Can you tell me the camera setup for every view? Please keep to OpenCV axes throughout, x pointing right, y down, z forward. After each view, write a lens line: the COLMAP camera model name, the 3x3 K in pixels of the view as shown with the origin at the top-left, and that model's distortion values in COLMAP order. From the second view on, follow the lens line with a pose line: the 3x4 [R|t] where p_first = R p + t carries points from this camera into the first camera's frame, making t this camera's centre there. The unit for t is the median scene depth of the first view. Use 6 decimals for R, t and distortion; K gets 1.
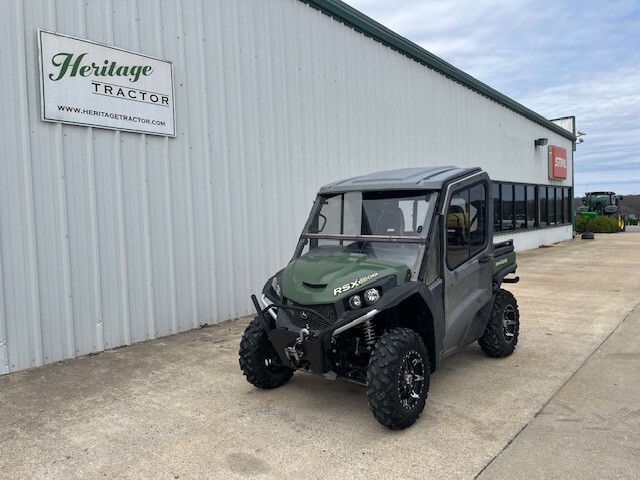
lens RADIAL K [[484.0, 0, 315.8], [0, 484.0, 240.3], [0, 0, 1]] dist [0.068880, -0.089809]
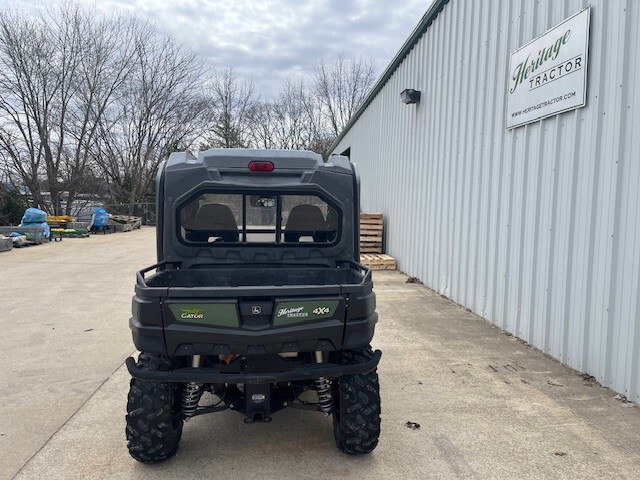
lens RADIAL K [[484.0, 0, 321.6], [0, 484.0, 231.9], [0, 0, 1]] dist [0.068880, -0.089809]
pose [[-0.695318, 0.055595, -0.716548, 0.624156], [-0.040748, 0.992350, 0.116535, -0.108438], [0.717546, 0.110226, -0.687734, 1.458368]]
